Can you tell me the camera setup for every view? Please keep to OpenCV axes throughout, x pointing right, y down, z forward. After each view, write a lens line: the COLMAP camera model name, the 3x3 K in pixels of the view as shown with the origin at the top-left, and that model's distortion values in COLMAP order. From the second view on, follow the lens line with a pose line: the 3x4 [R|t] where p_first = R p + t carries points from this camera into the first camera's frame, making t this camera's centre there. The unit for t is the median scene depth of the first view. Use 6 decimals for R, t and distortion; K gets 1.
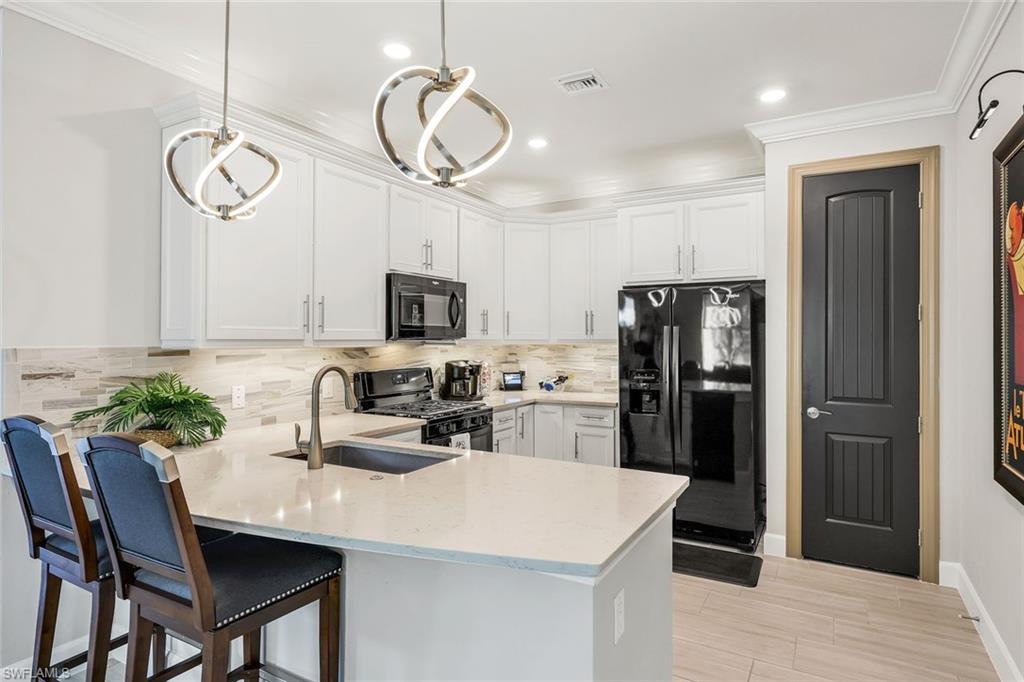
lens RADIAL K [[562.0, 0, 512.0], [0, 562.0, 341.0], [0, 0, 1]] dist [0.001382, 0.000228]
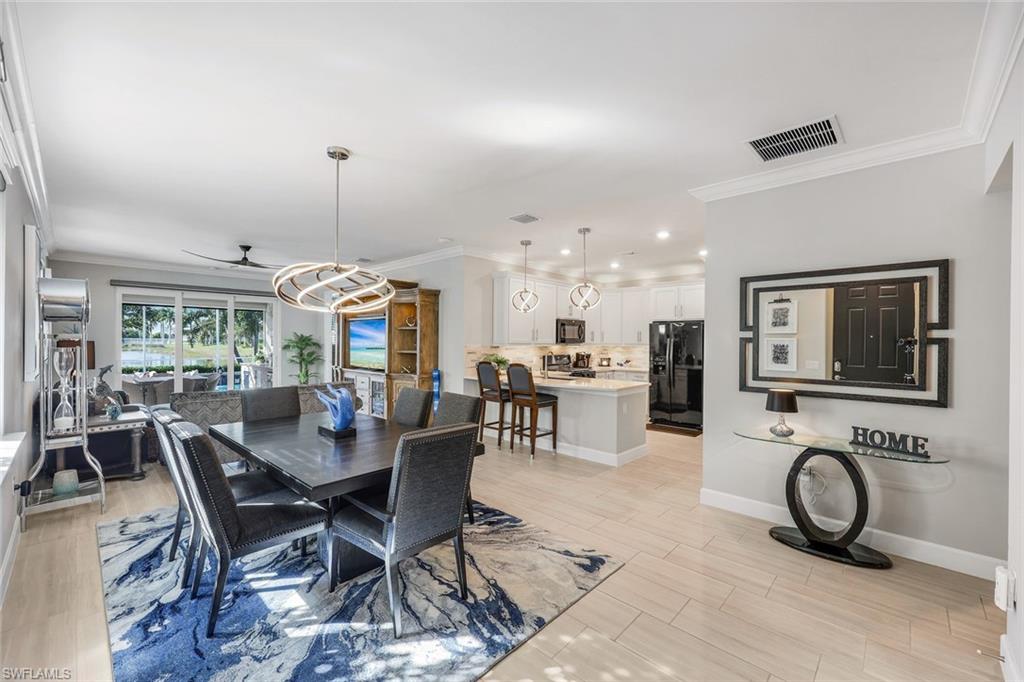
lens RADIAL K [[413.2, 0, 514.9], [0, 413.2, 341.0], [0, 0, 1]] dist [0.001463, -0.003569]
pose [[0.973931, 0.007753, -0.226711, 0.032421], [-0.008569, 0.999960, -0.002618, -0.006153], [0.226681, 0.004493, 0.973959, -0.888768]]
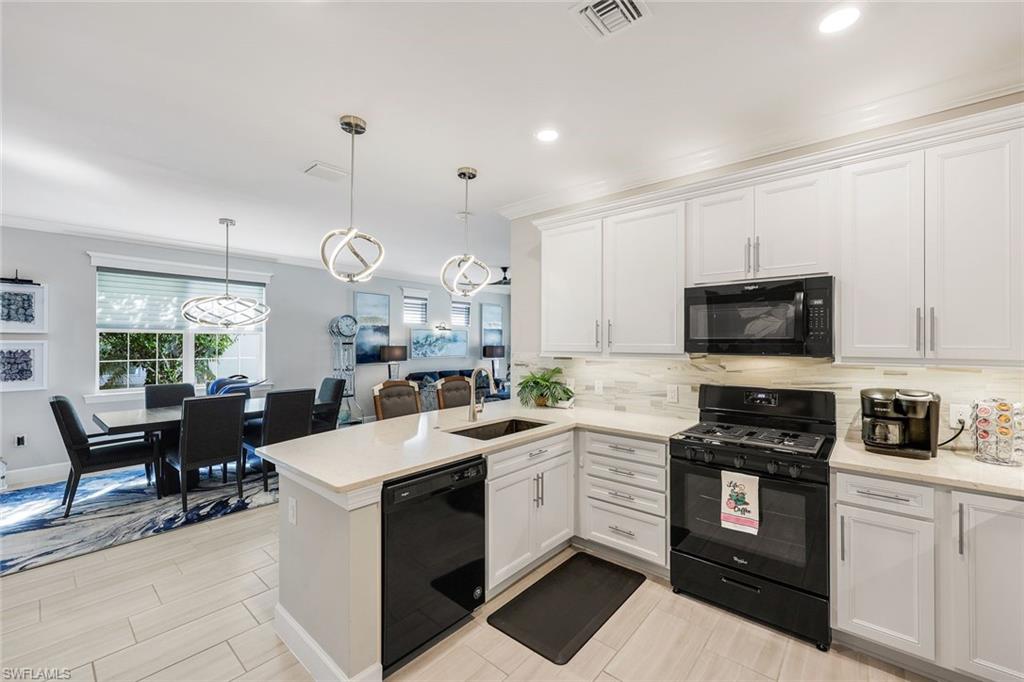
lens RADIAL K [[413.2, 0, 514.9], [0, 413.2, 341.0], [0, 0, 1]] dist [0.001463, -0.003569]
pose [[-0.180716, -0.003566, -0.983529, 0.514884], [-0.005776, 0.999980, -0.002564, -0.019987], [0.983518, 0.005217, -0.180733, 0.733709]]
